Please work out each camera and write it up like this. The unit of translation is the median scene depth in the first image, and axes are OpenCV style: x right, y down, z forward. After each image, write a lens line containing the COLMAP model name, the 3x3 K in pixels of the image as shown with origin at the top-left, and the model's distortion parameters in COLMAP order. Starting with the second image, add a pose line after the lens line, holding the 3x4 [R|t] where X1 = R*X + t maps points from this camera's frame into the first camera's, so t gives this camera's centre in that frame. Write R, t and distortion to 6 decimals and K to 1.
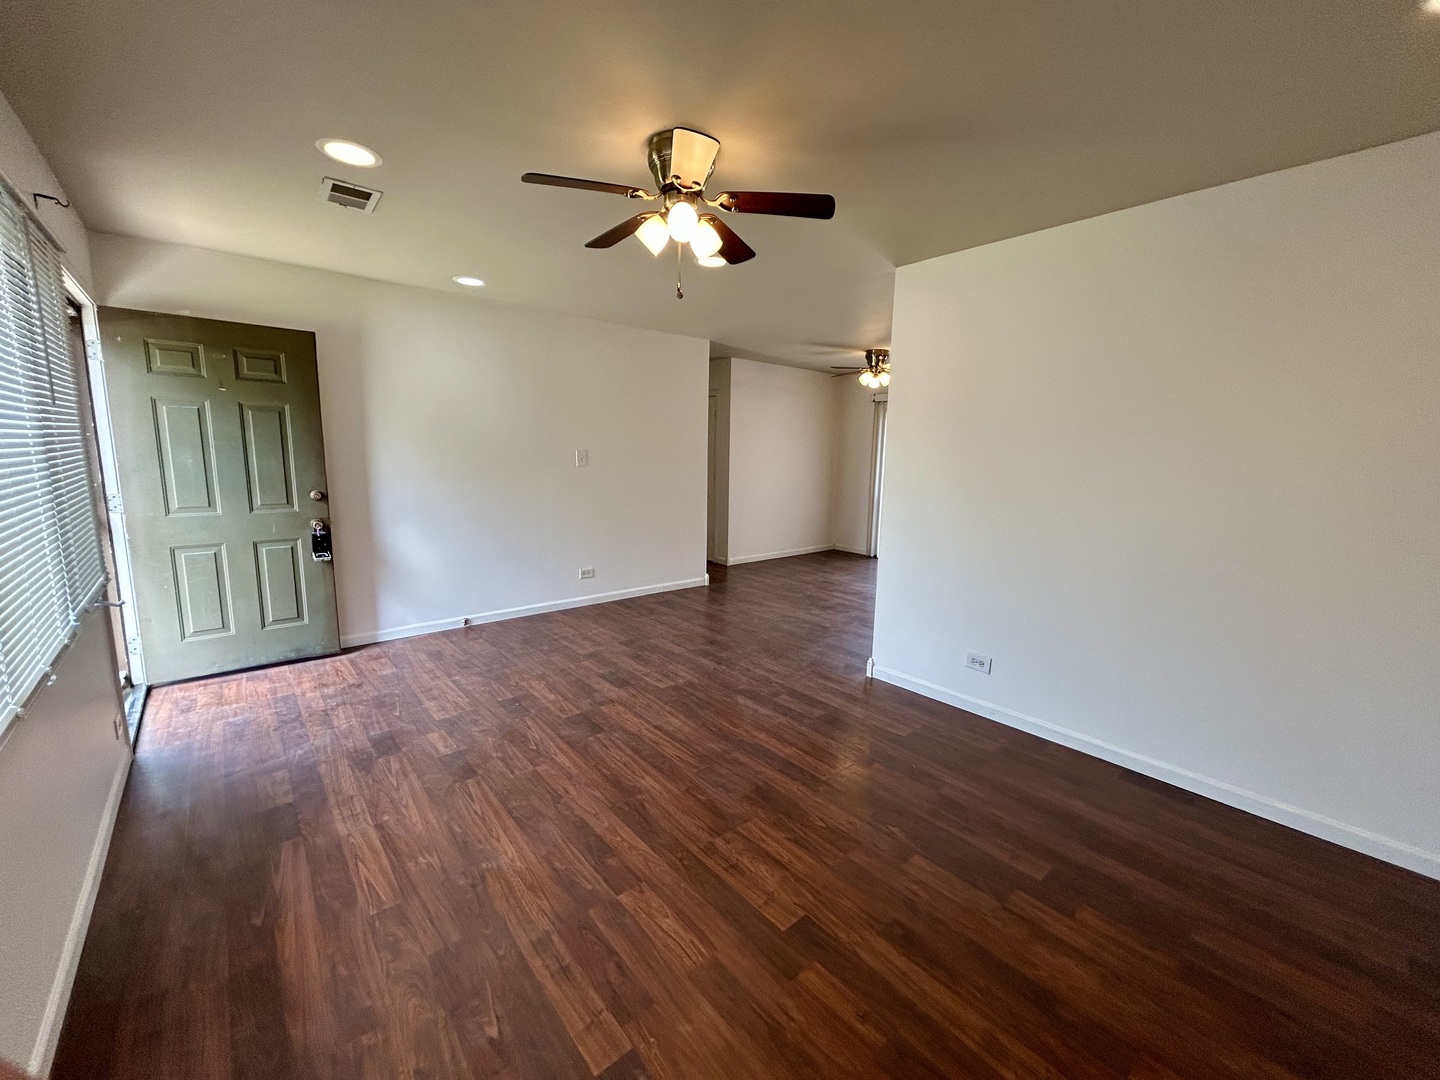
lens RADIAL K [[580.8, 0, 722.4], [0, 580.8, 537.8], [0, 0, 1]] dist [0.003594, 0.001807]
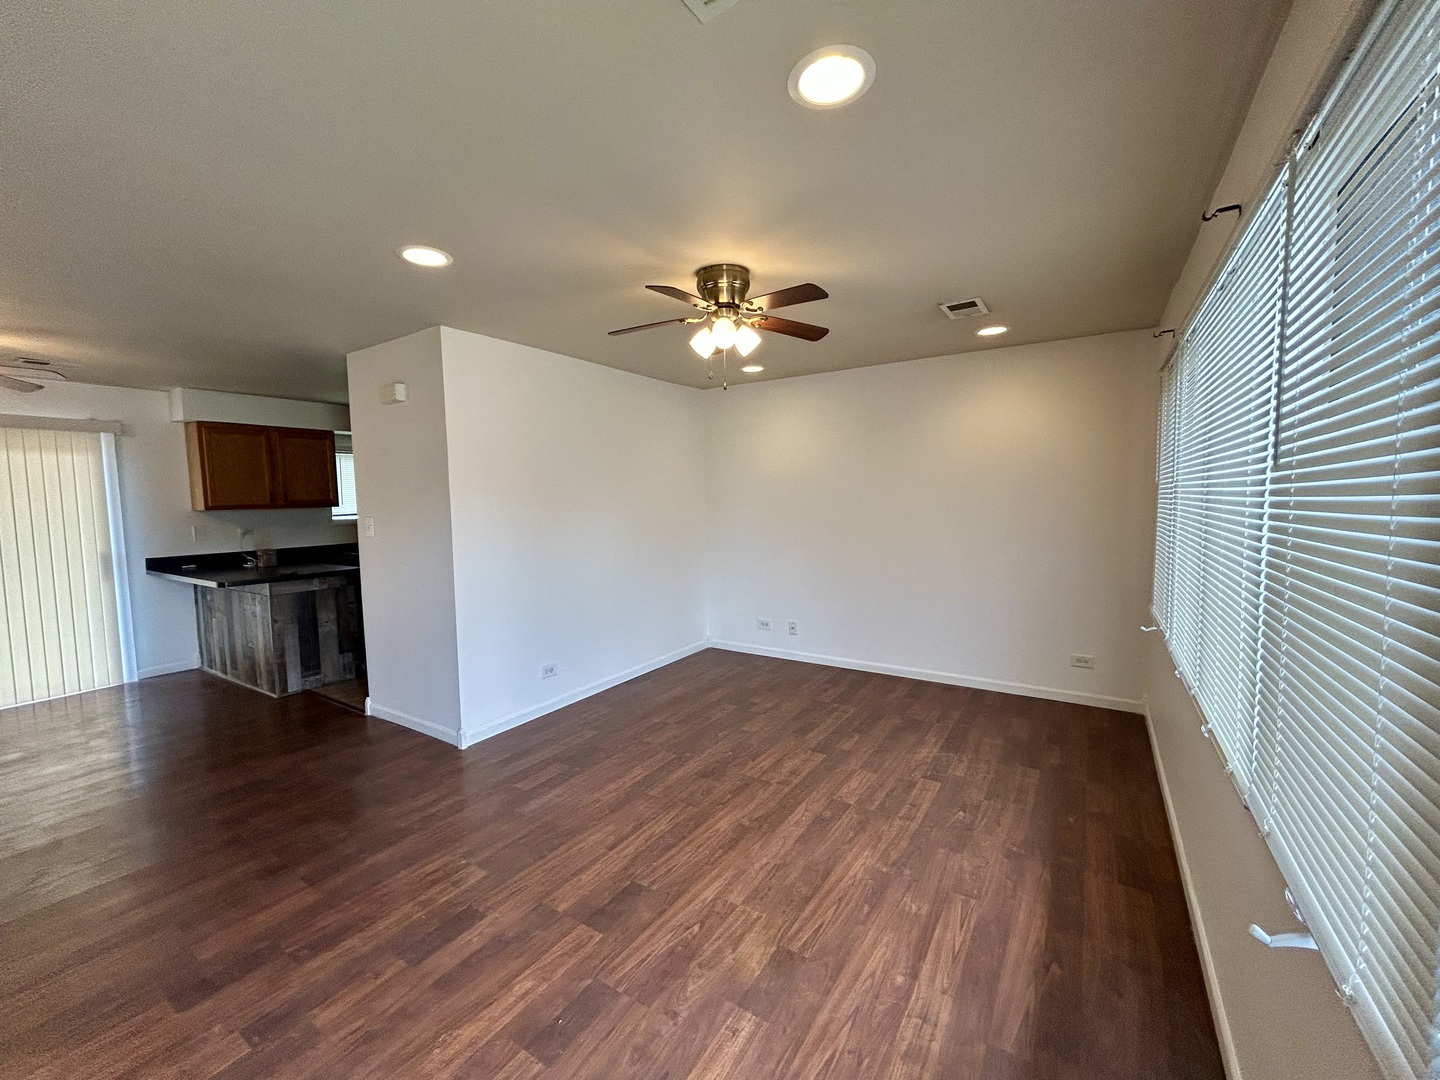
lens RADIAL K [[580.8, 0, 721.9], [0, 580.8, 539.6], [0, 0, 1]] dist [0.003594, 0.001807]
pose [[-0.284629, -0.084981, 0.954864, -1.267599], [0.155629, 0.978753, 0.133497, -0.260764], [-0.945921, 0.186602, -0.265356, 1.384383]]
